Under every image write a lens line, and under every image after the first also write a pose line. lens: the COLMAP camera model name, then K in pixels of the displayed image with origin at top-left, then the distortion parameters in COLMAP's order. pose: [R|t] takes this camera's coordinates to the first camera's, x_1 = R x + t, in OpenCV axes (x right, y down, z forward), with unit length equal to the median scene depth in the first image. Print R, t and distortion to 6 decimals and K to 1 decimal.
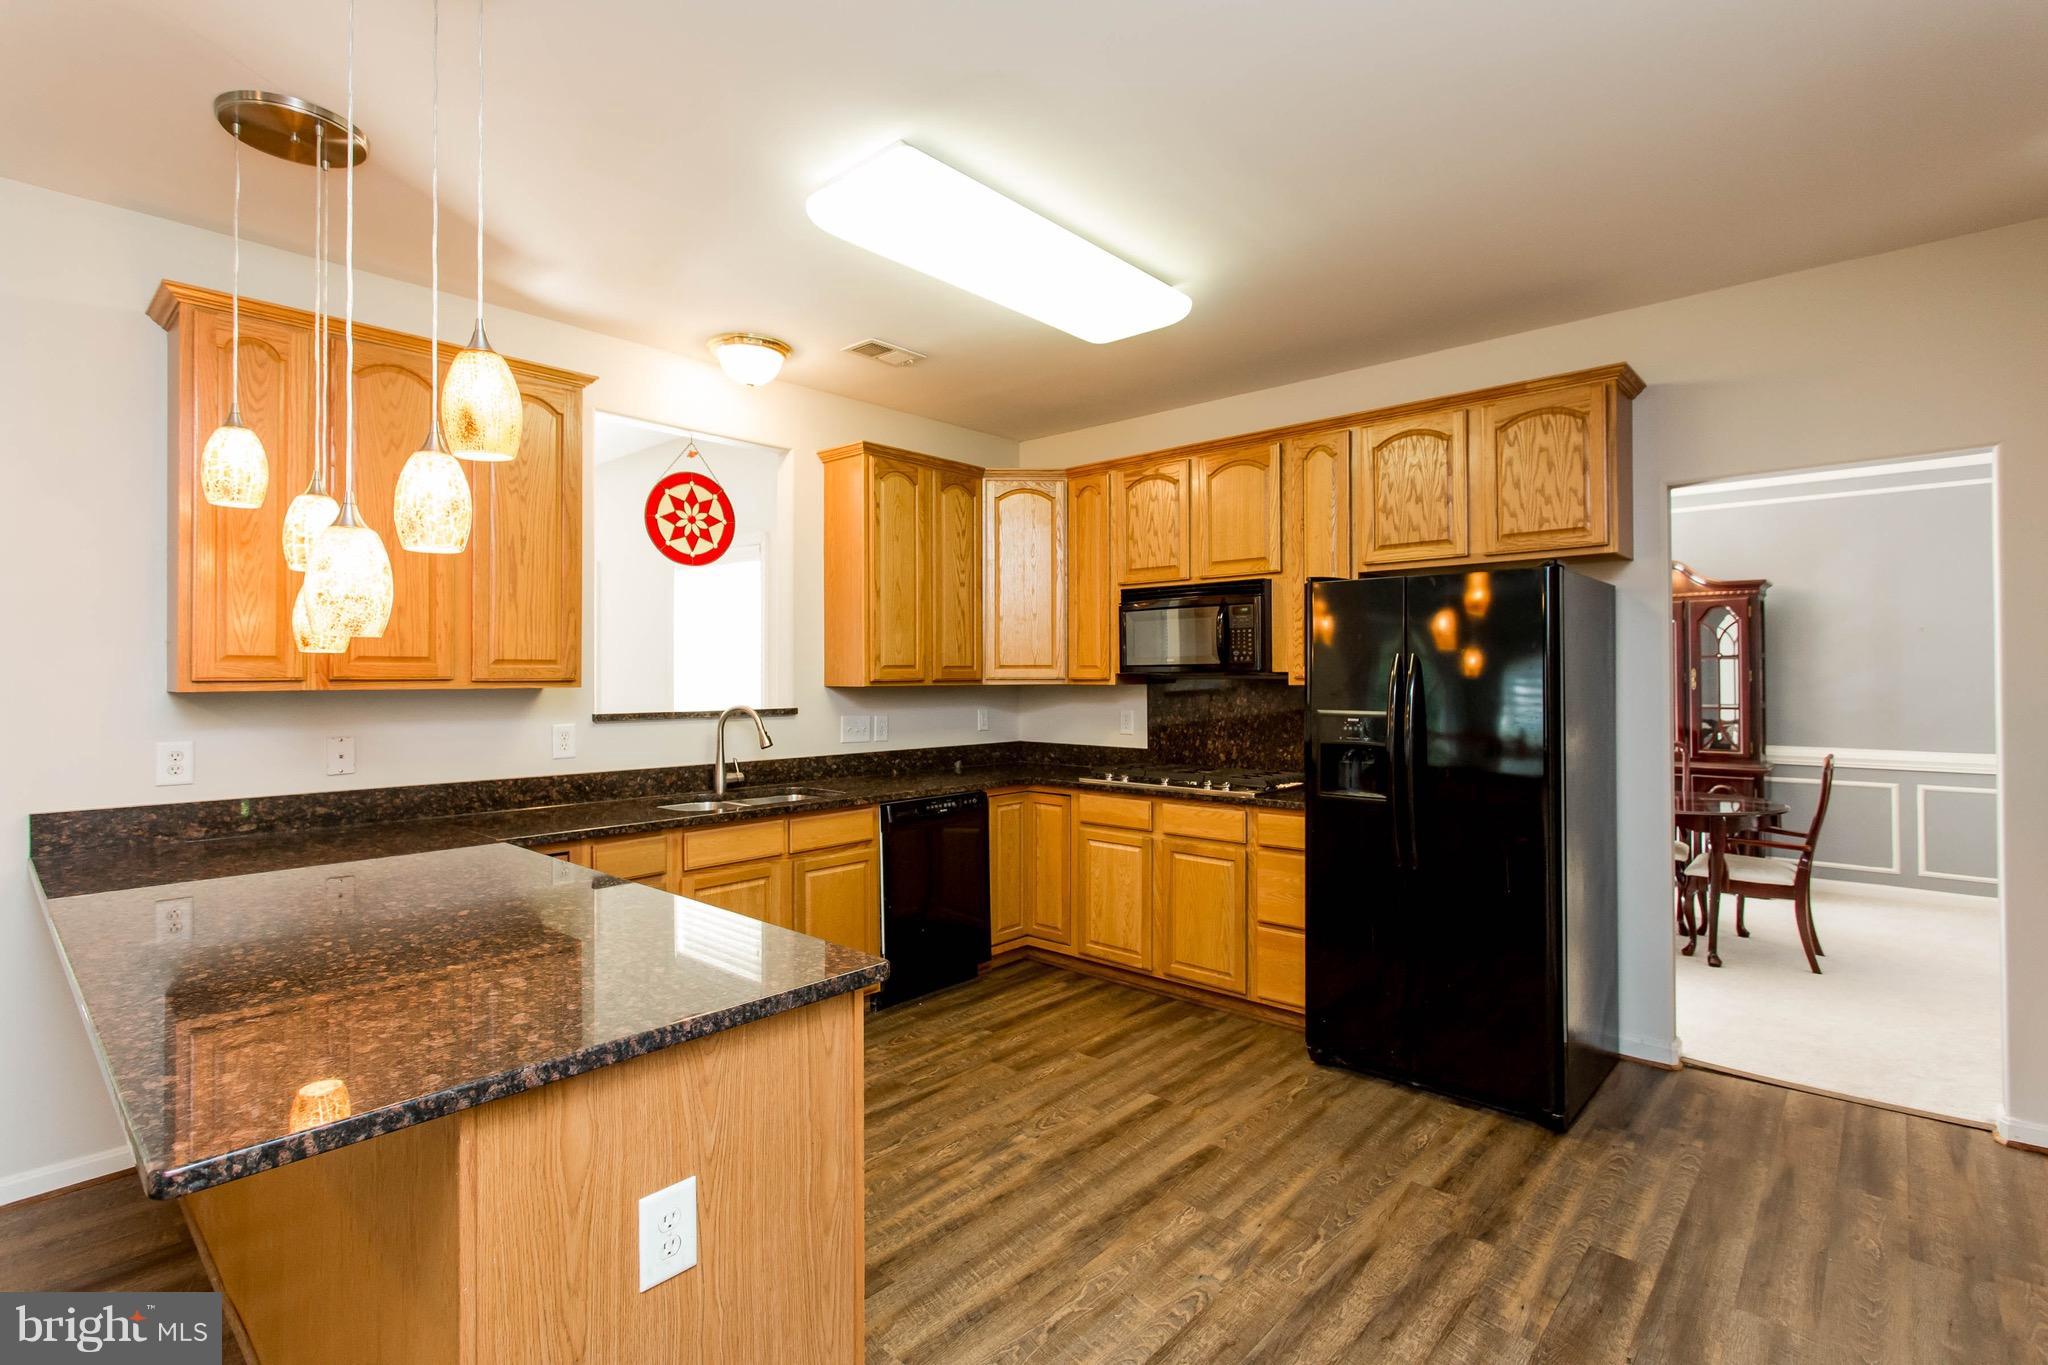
lens RADIAL K [[964.6, 0, 1031.9], [0, 964.6, 665.8], [0, 0, 1]] dist [-0.001102, 0.000639]
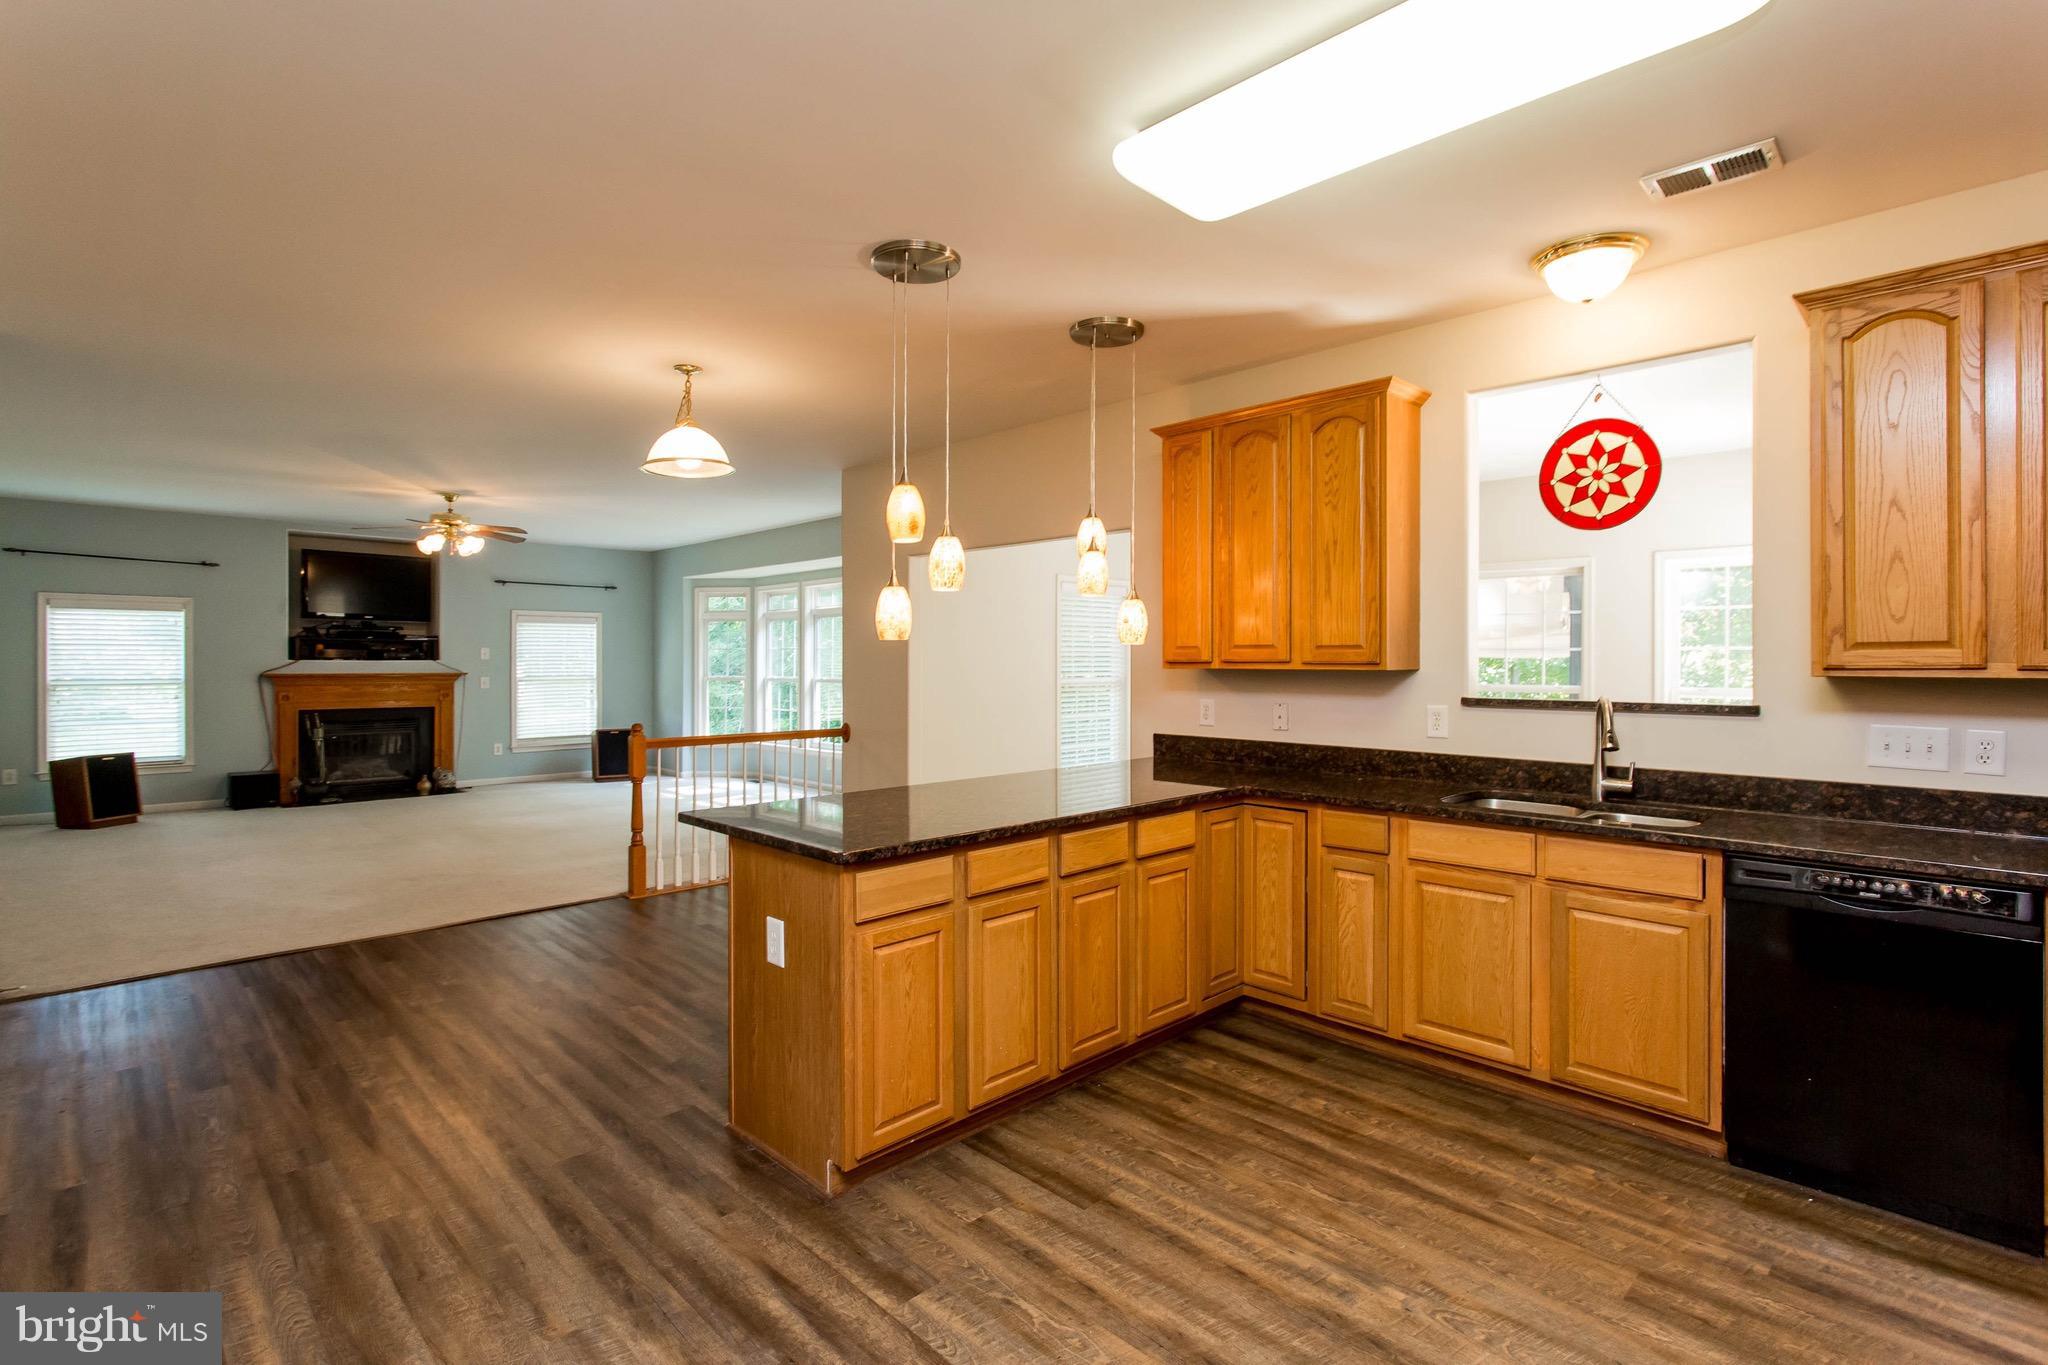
lens RADIAL K [[964.6, 0, 1031.9], [0, 964.6, 665.8], [0, 0, 1]] dist [-0.001102, 0.000639]
pose [[-0.058796, 0.008404, -0.998235, 0.557174], [0.007984, 0.999937, 0.007949, 0.005312], [0.998238, -0.007503, -0.058860, 0.590730]]
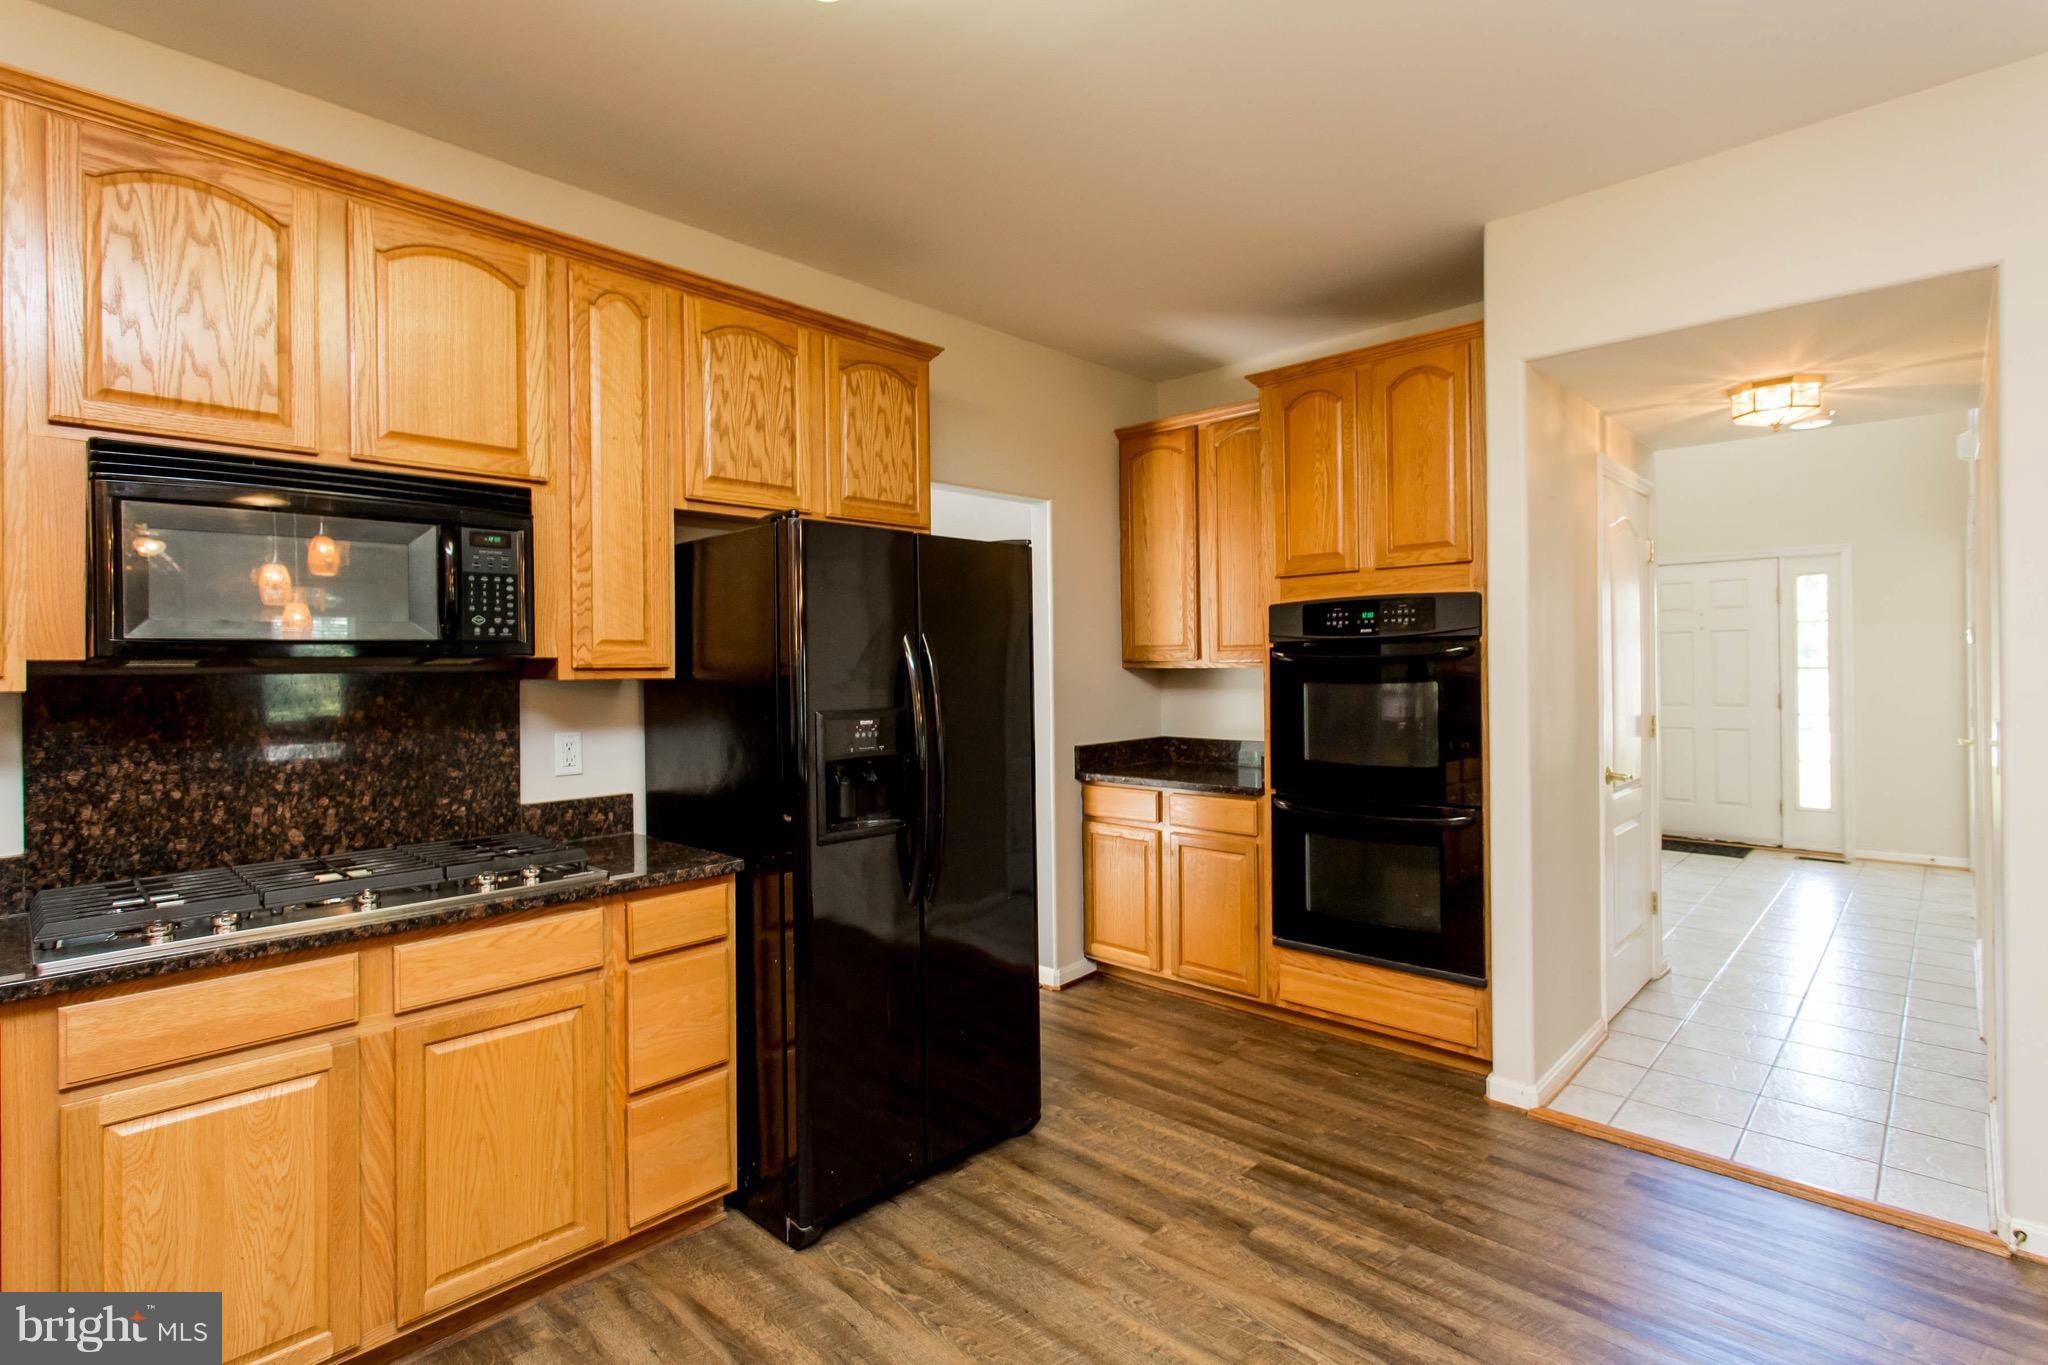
lens RADIAL K [[986.4, 0, 1037.4], [0, 986.4, 664.2], [0, 0, 1]] dist [0.003108, 0.000021]
pose [[0.022713, 0.003769, 0.999735, -0.343181], [0.000973, 0.999992, -0.003792, 0.013842], [-0.999742, 0.001059, 0.022709, 0.747672]]
